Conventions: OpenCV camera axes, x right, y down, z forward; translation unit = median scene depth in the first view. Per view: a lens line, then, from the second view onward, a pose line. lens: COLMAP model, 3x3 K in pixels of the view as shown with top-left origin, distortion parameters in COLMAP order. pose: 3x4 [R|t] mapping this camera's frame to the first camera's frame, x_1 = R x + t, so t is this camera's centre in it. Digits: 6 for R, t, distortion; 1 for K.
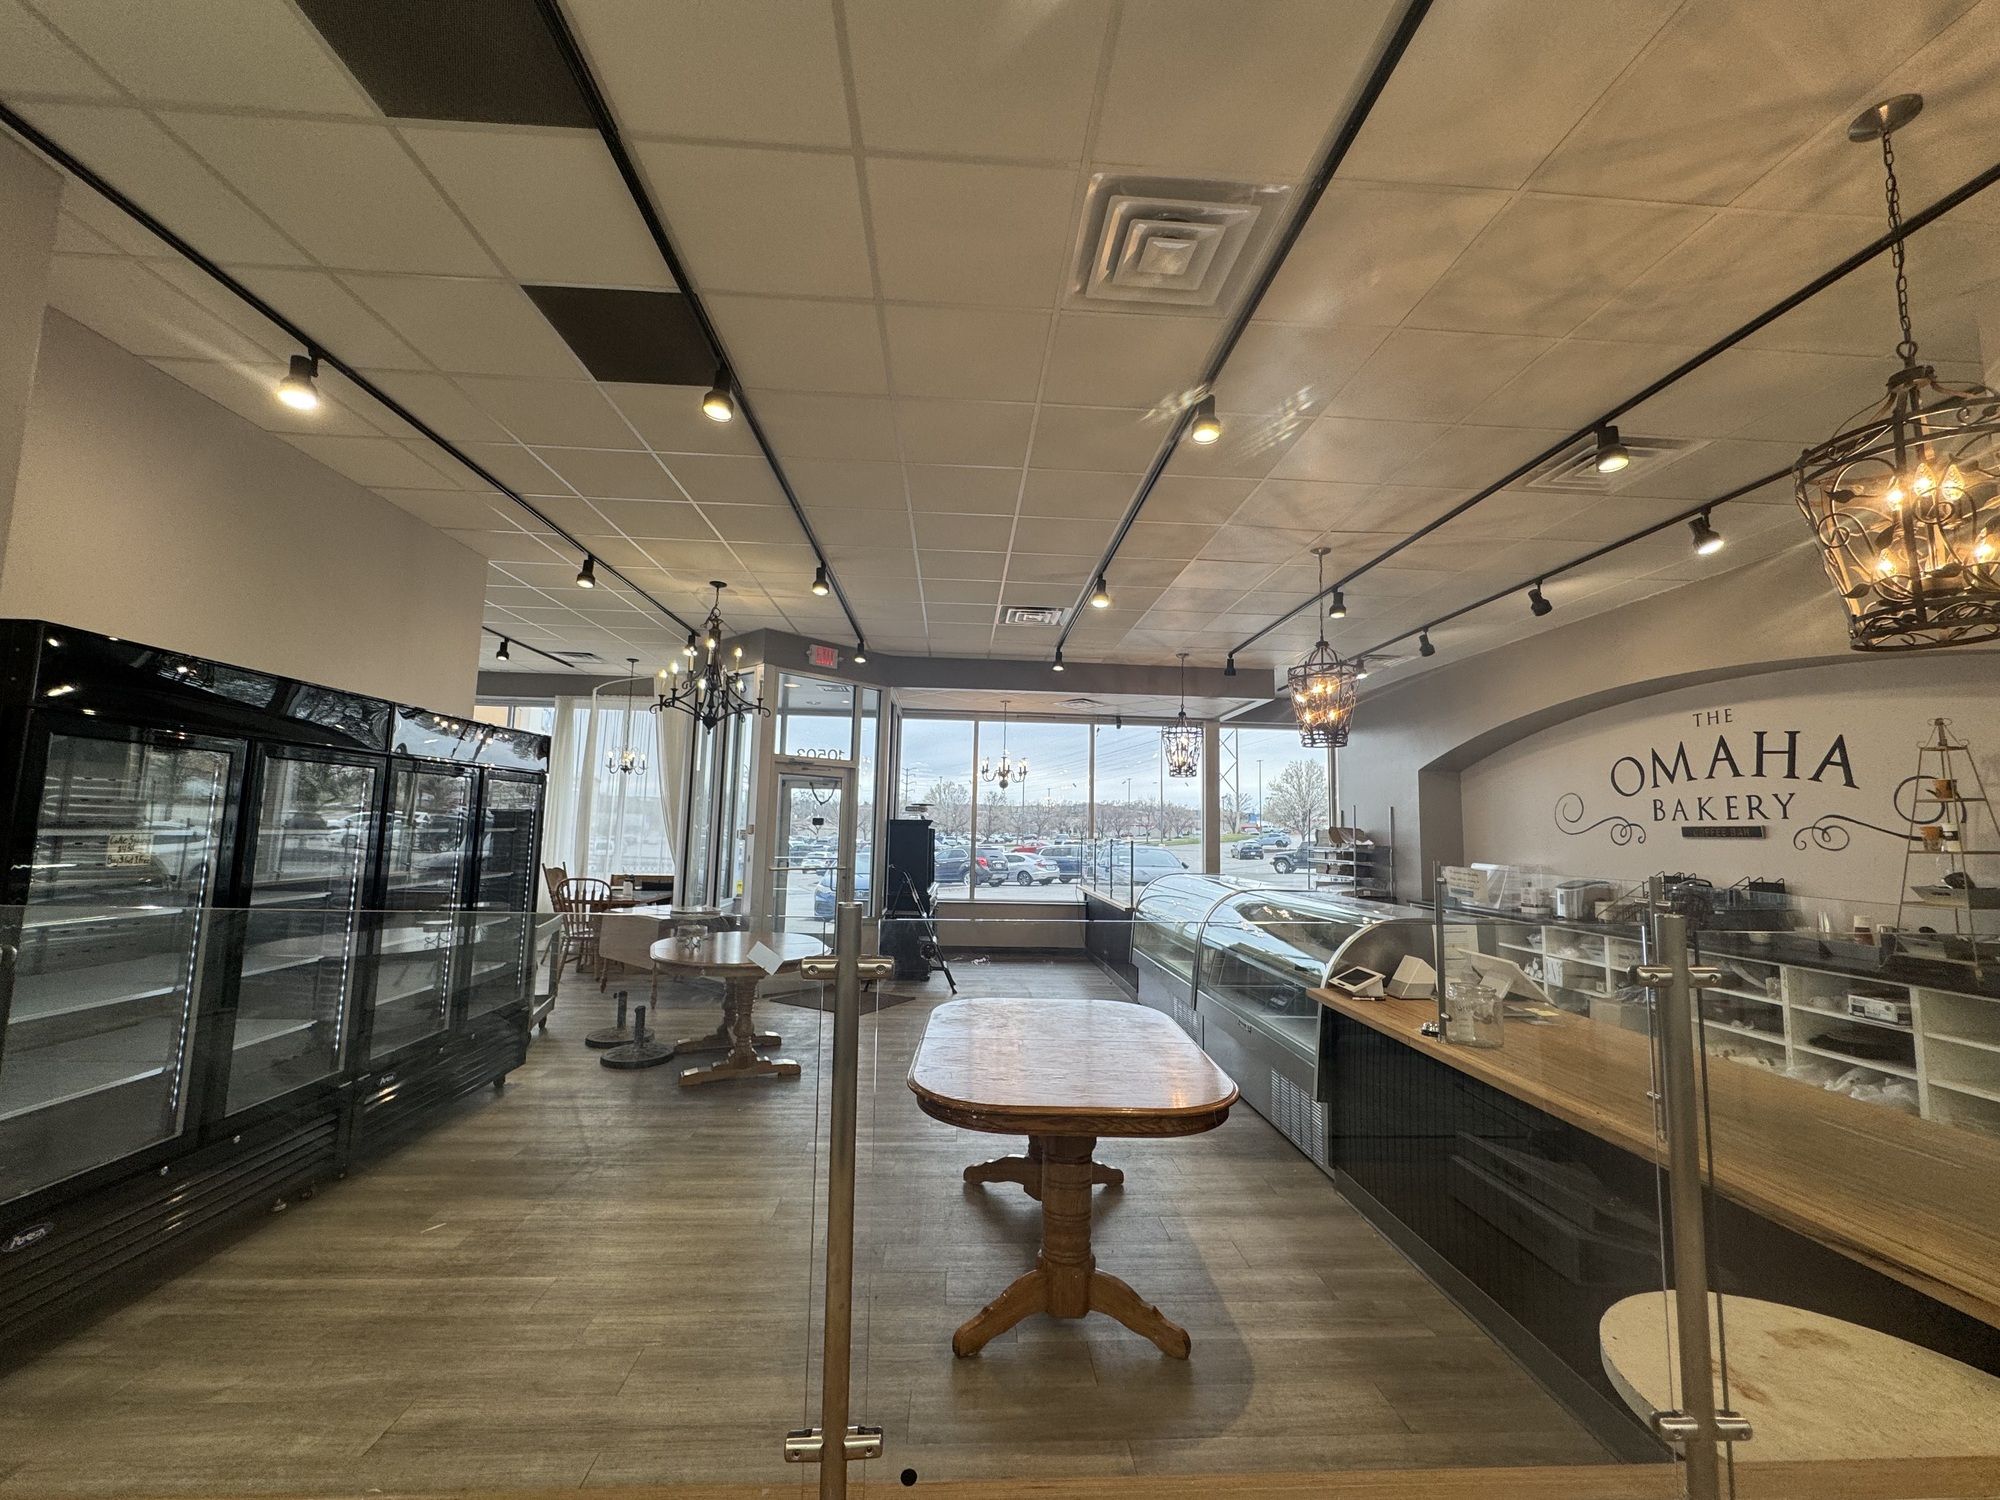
lens RADIAL K [[794.8, 0, 1000.0], [0, 794.8, 750.0], [0, 0, 1]] dist [-0.002909, 0.000414]
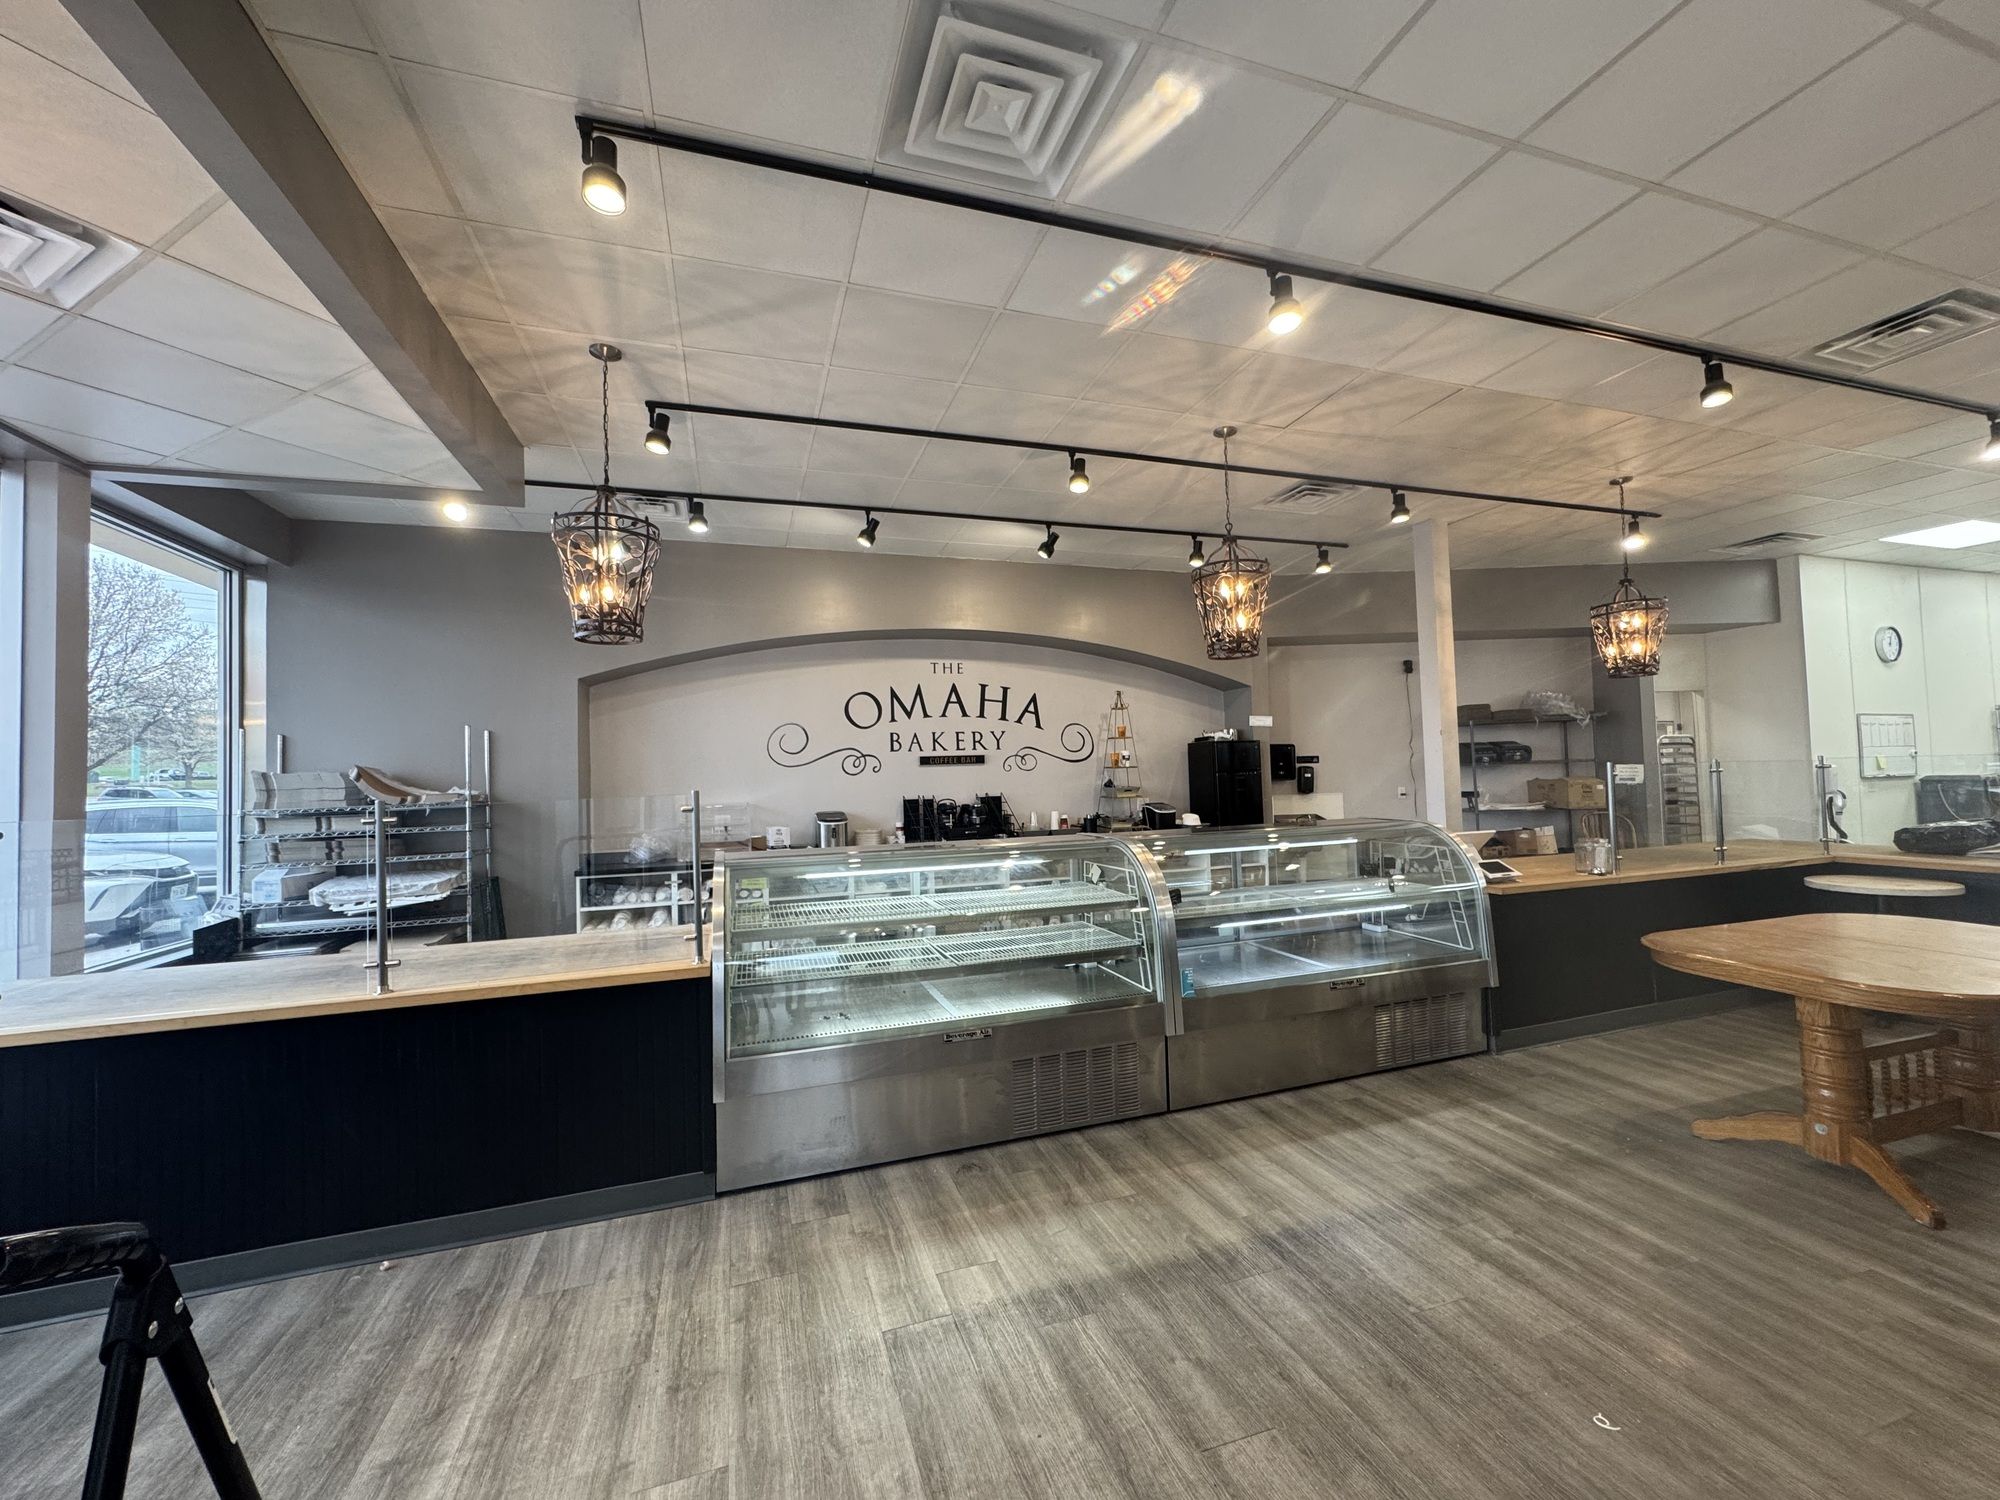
lens RADIAL K [[794.8, 0, 1000.0], [0, 794.8, 750.0], [0, 0, 1]] dist [-0.002909, 0.000414]
pose [[-0.257561, 0.015462, 0.966138, -0.326565], [-0.074737, 0.996558, -0.035873, 0.129485], [-0.963367, -0.081446, -0.255519, 1.275238]]
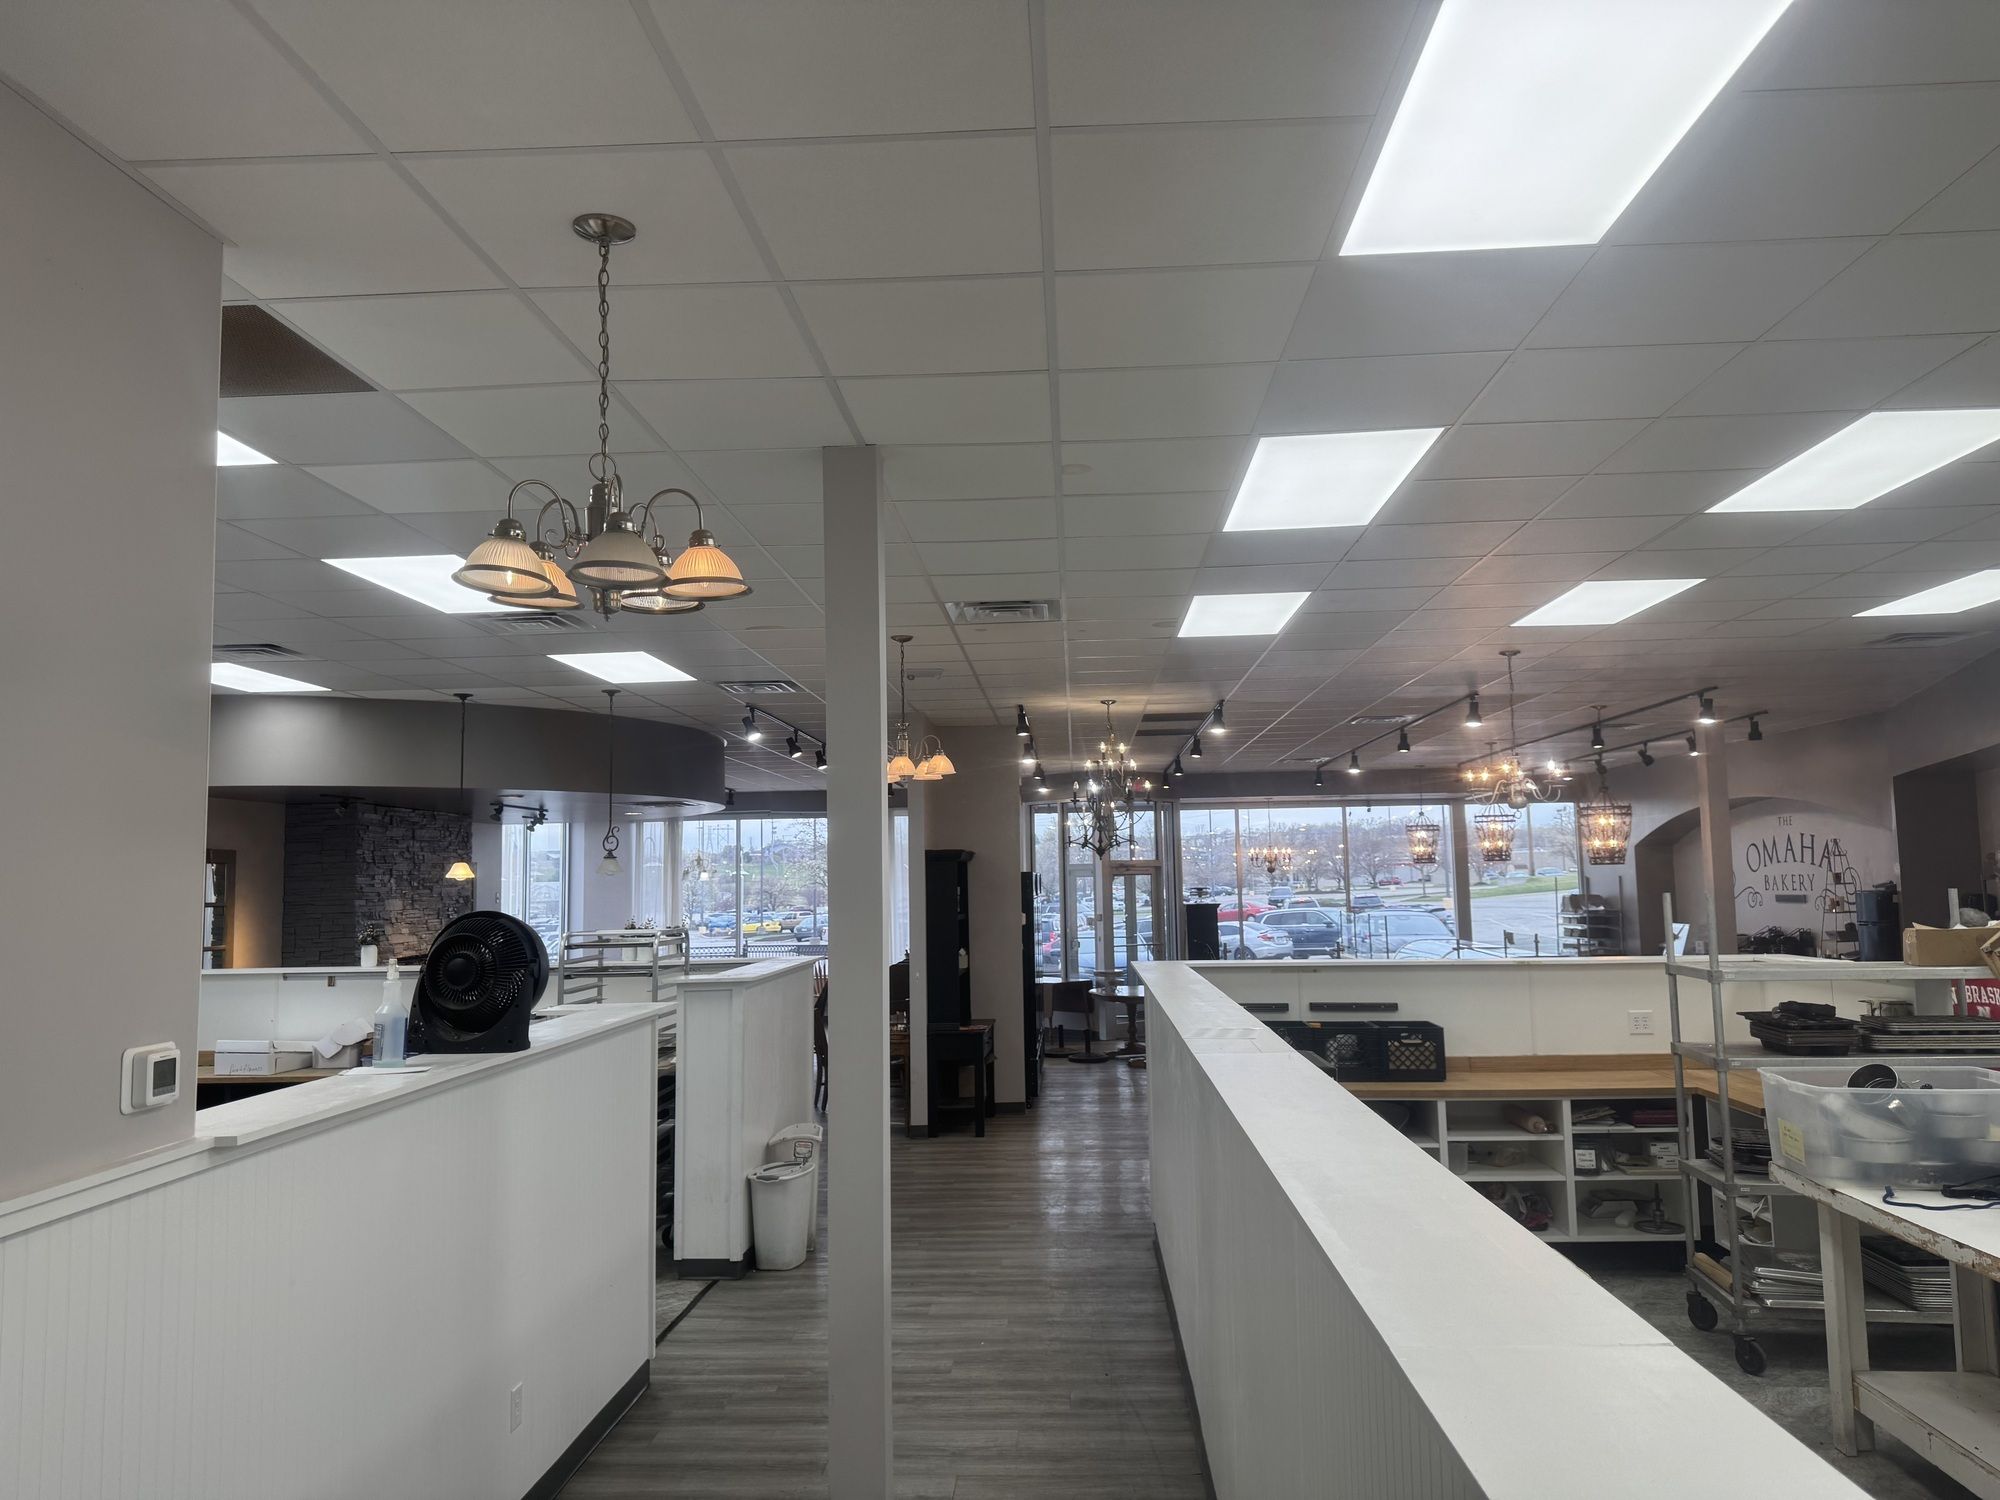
lens RADIAL K [[1413.0, 0, 1000.0], [0, 1413.0, 750.0], [0, 0, 1]] dist [-0.000291, 0.000015]
pose [[0.993231, -0.048249, -0.105660, -0.277896], [0.049045, 0.998784, 0.004944, -0.267510], [0.105293, -0.010092, 0.994390, -1.832905]]
